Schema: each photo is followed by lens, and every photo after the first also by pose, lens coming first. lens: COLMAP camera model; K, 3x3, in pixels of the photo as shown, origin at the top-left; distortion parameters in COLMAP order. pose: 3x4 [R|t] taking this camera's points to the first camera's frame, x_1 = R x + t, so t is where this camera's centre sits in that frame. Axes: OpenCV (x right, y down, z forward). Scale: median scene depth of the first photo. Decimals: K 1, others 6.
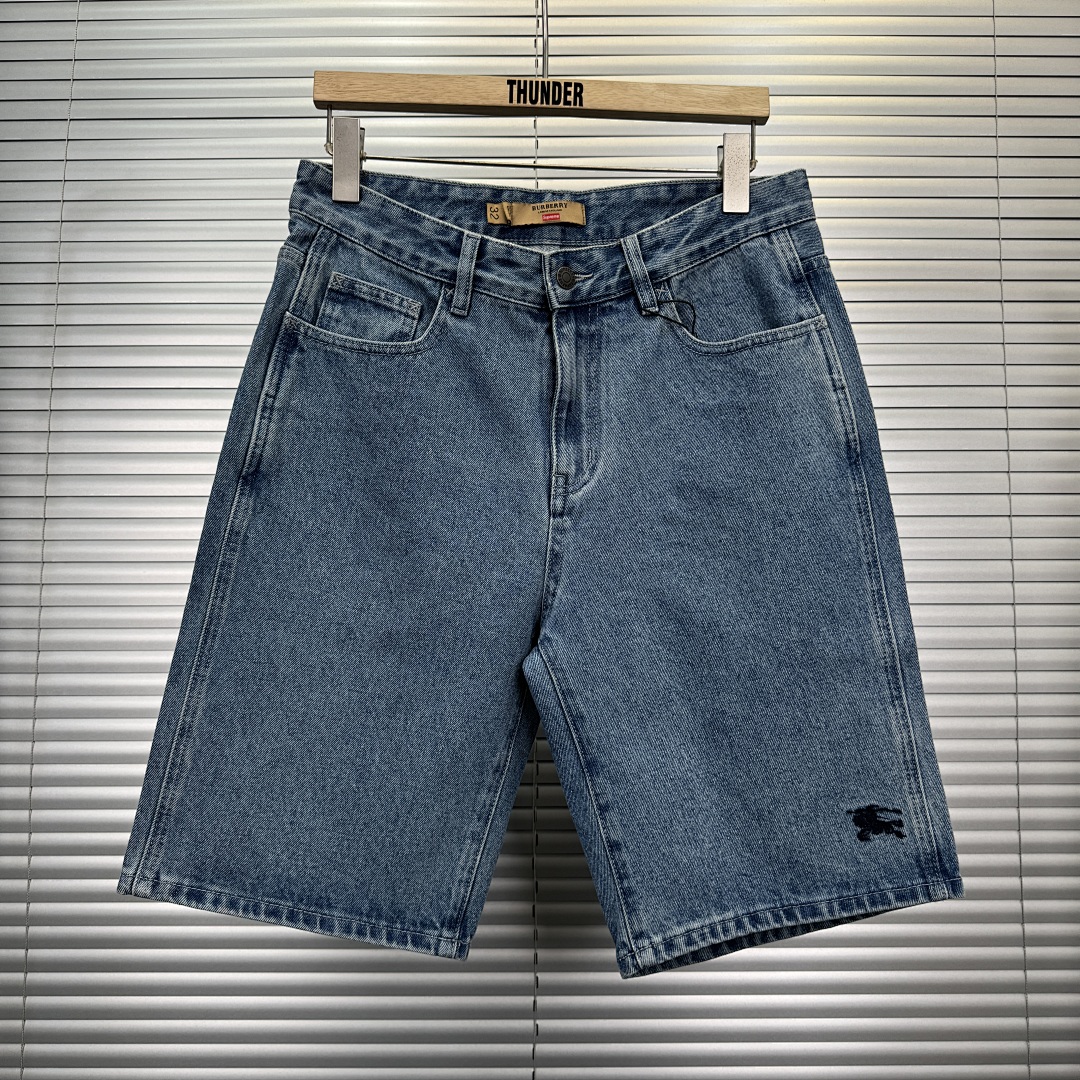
lens RADIAL K [[992.5, 0, 544.2], [0, 992.5, 559.0], [0, 0, 1]] dist [0.138599, -0.387823]
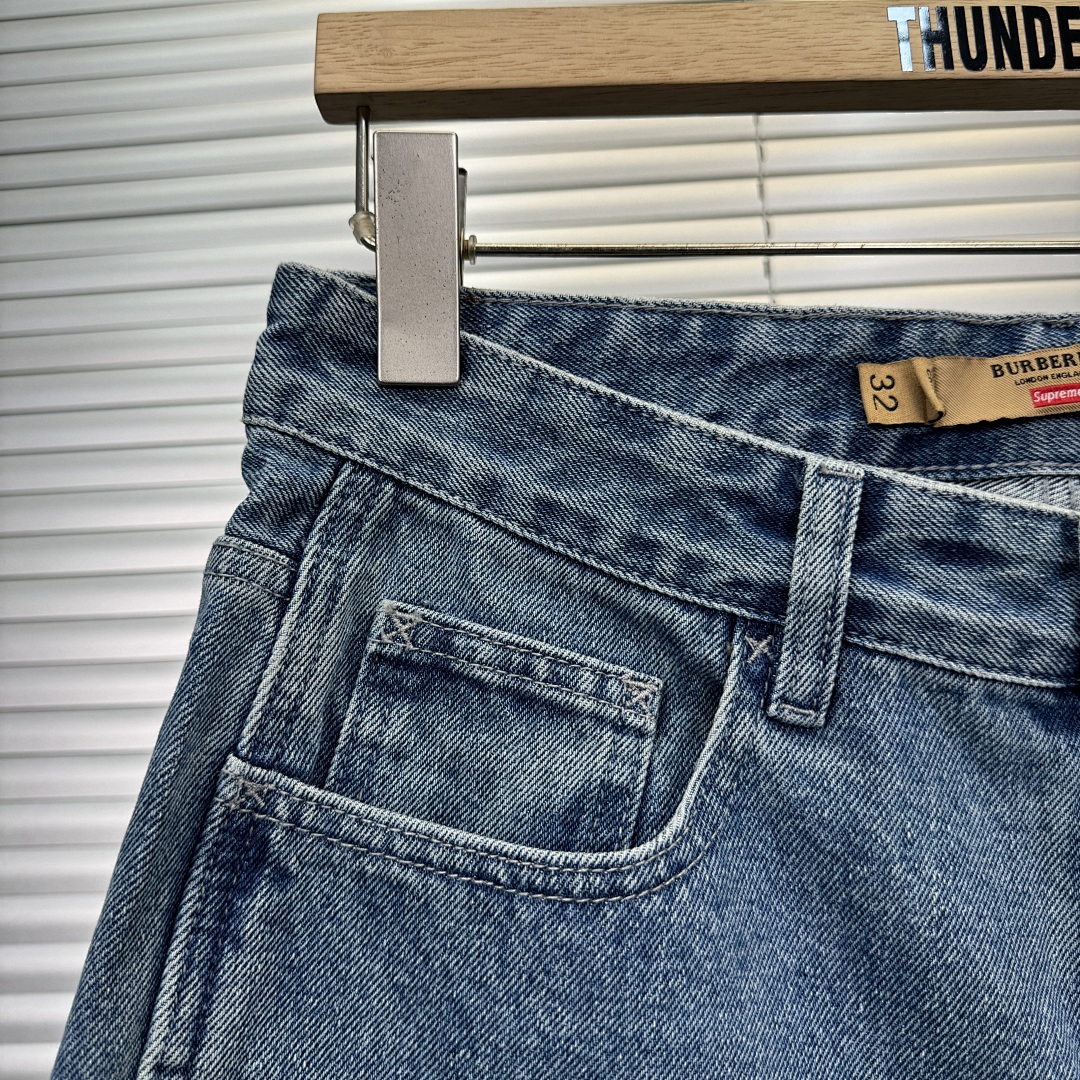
lens RADIAL K [[1022.3, 0, 521.3], [0, 1022.3, 540.0], [0, 0, 1]] dist [0.136500, -0.375907]
pose [[0.997865, -0.042387, -0.049696, -0.150118], [0.035156, 0.989768, -0.138289, -0.258633], [0.055049, 0.136247, 0.989144, 0.680040]]
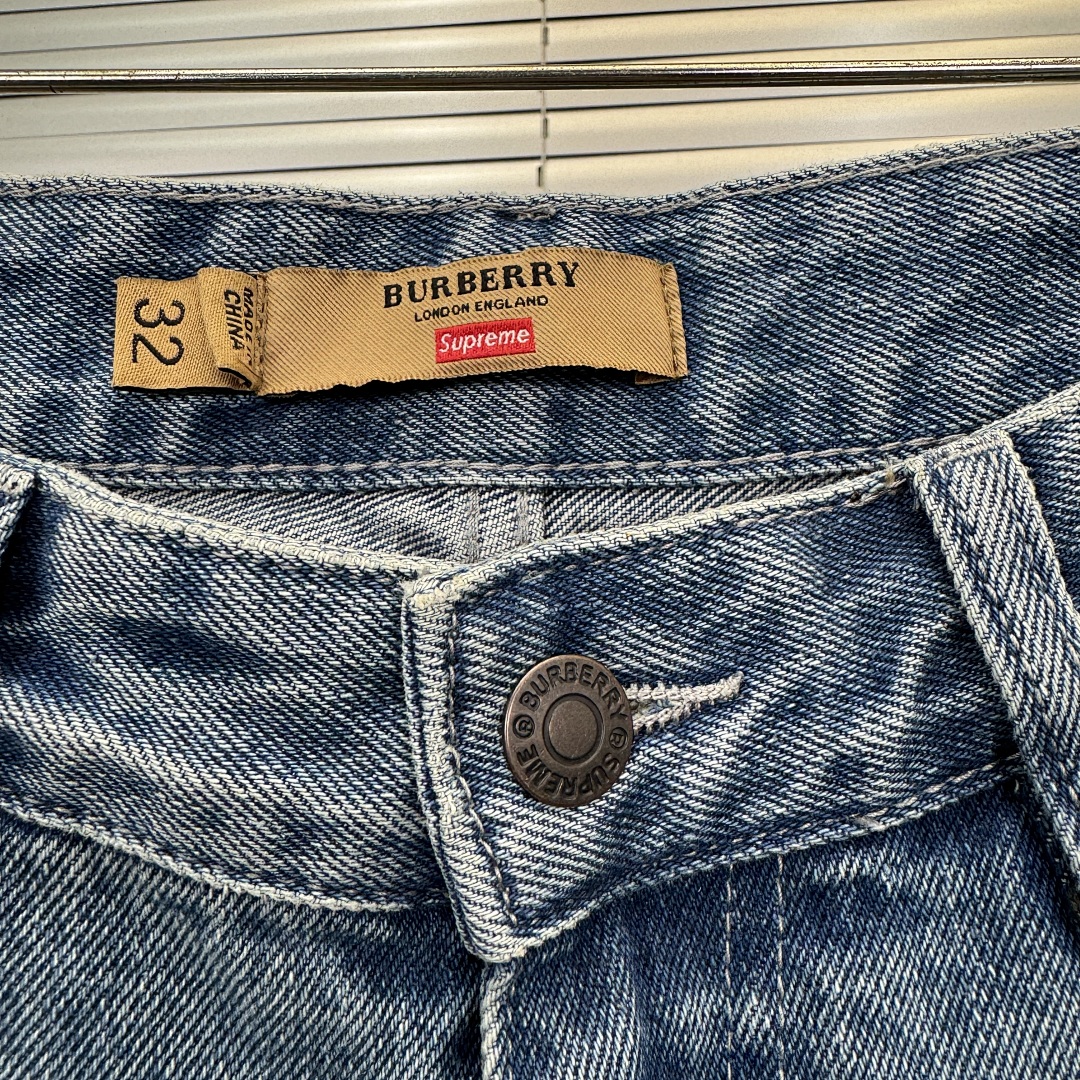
lens RADIAL K [[986.1, 0, 538.5], [0, 986.1, 453.9], [0, 0, 1]] dist [-0.010599, -0.000745]
pose [[0.995680, -0.019789, -0.090713, 0.031305], [0.005617, 0.988072, -0.153889, -0.298091], [0.092676, 0.152714, 0.983915, 0.844131]]
